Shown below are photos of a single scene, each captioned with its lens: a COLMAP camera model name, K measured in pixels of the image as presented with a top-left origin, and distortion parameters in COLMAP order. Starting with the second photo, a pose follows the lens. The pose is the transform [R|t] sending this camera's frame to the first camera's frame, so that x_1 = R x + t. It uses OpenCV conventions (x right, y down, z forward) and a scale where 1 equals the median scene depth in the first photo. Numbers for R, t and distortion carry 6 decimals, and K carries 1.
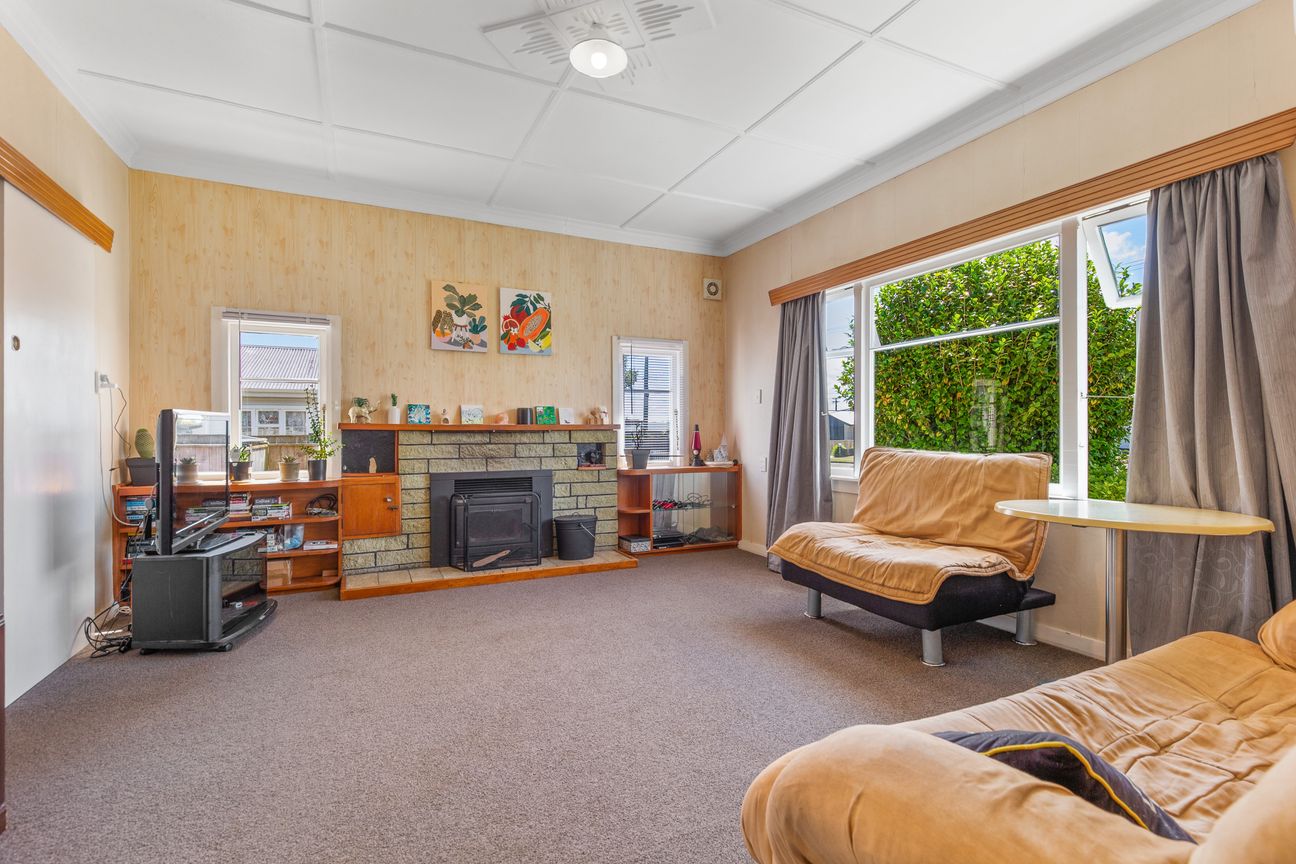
lens RADIAL K [[590.7, 0, 645.5], [0, 590.7, 417.5], [0, 0, 1]] dist [0.001282, -0.000058]
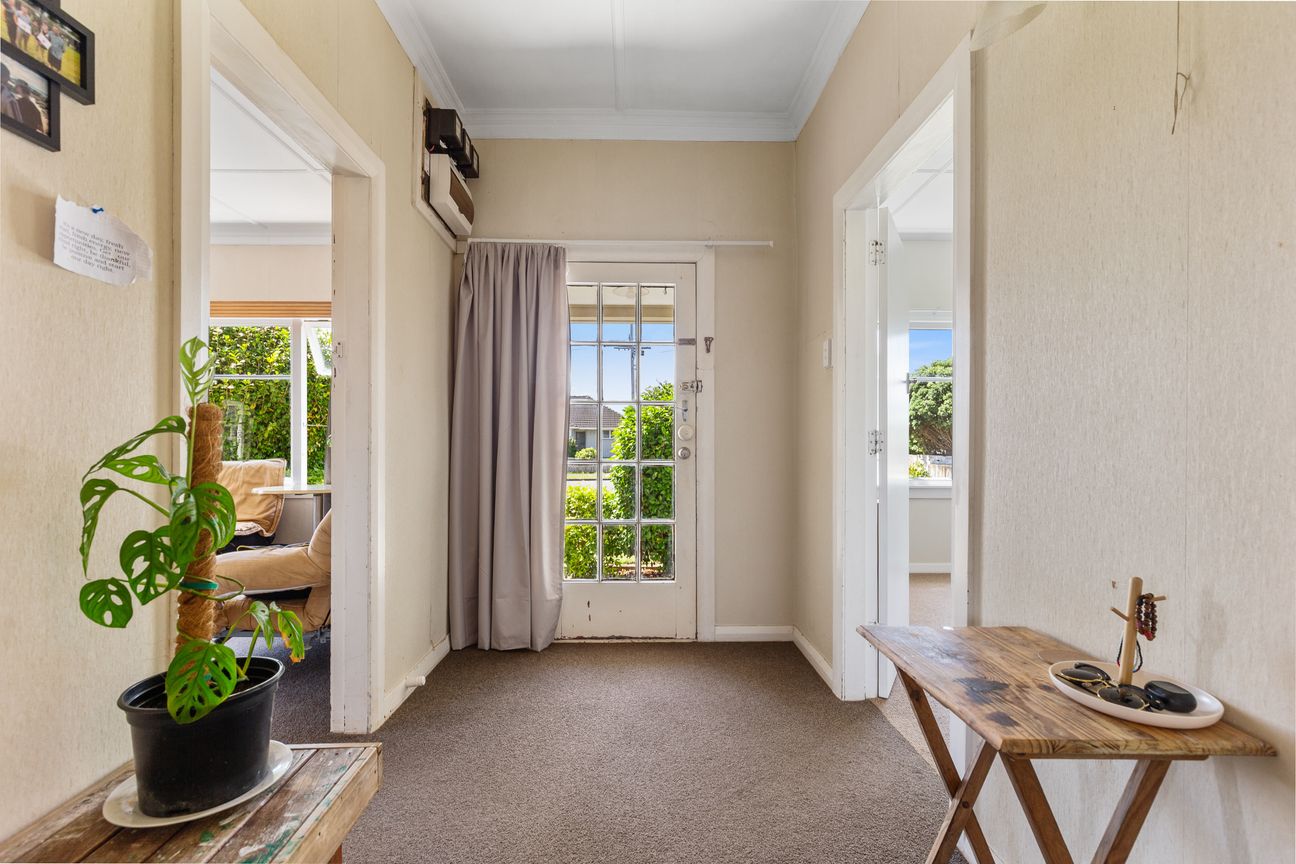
lens RADIAL K [[582.1, 0, 648.0], [0, 582.1, 432.0], [0, 0, 1]] dist [-0.000576, -0.000101]
pose [[0.405916, 0.008793, 0.913868, -0.273378], [-0.005479, 0.999959, -0.007188, -0.004082], [-0.913894, -0.002089, 0.405948, -0.409845]]
